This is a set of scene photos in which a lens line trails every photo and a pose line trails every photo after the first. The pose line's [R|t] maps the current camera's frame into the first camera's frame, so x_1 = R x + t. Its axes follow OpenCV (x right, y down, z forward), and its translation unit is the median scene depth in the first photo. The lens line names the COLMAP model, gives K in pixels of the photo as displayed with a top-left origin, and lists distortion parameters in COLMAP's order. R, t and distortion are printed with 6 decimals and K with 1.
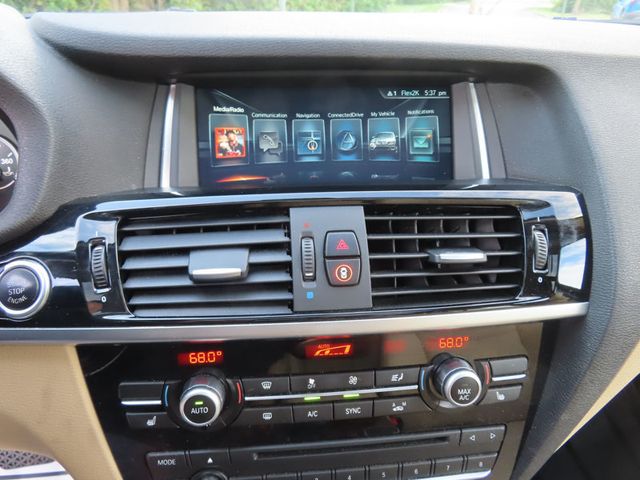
lens RADIAL K [[459.0, 0, 320.0], [0, 459.0, 240.0], [0, 0, 1]] dist [-0.007015, 0.000886]
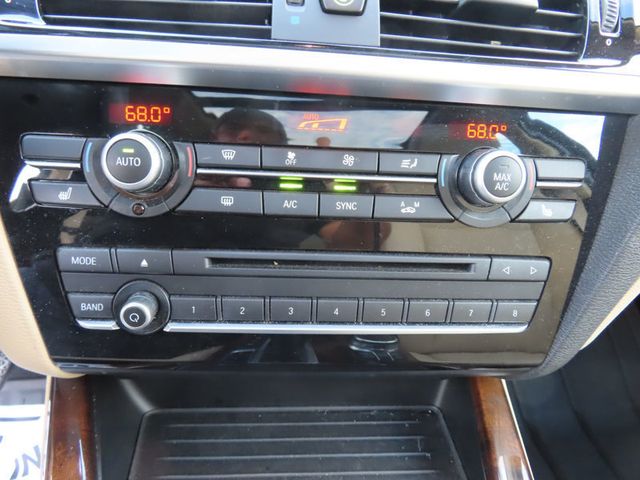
lens RADIAL K [[462.0, 0, 317.5], [0, 462.0, 239.8], [0, 0, 1]] dist [-0.005473, -0.000293]
pose [[0.998420, 0.055894, -0.005706, 0.034416], [-0.056107, 0.997224, -0.048957, 0.469105], [0.002954, 0.049200, 0.998785, 0.276259]]
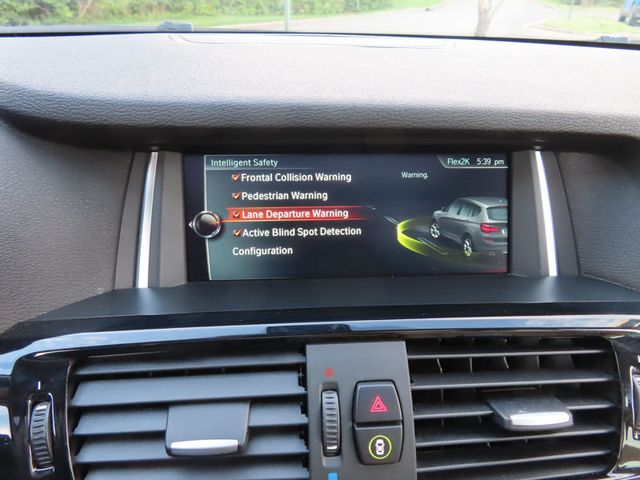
lens RADIAL K [[462.0, 0, 317.5], [0, 462.0, 239.8], [0, 0, 1]] dist [-0.005473, -0.000293]
pose [[0.999733, 0.022825, -0.003697, -0.049168], [-0.022749, 0.999552, 0.019466, -0.252069], [0.004140, -0.019376, 0.999804, 0.265645]]
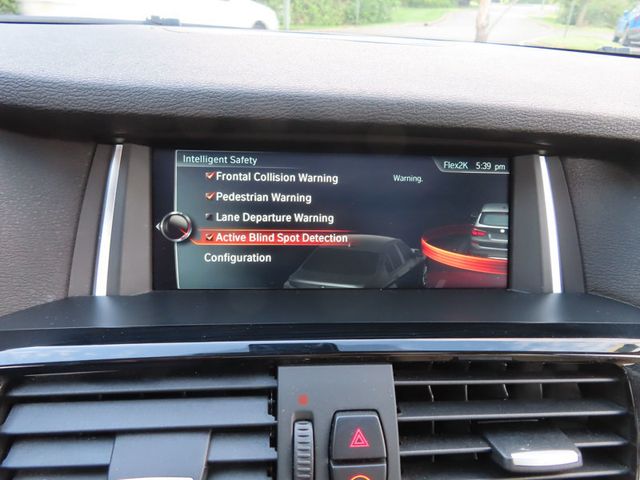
lens RADIAL K [[462.0, 0, 317.5], [0, 462.0, 239.8], [0, 0, 1]] dist [-0.005473, -0.000293]
pose [[0.998838, 0.047496, 0.008151, -0.025424], [-0.047485, 0.998871, -0.001577, -0.246871], [-0.008217, 0.001188, 0.999966, 0.358379]]
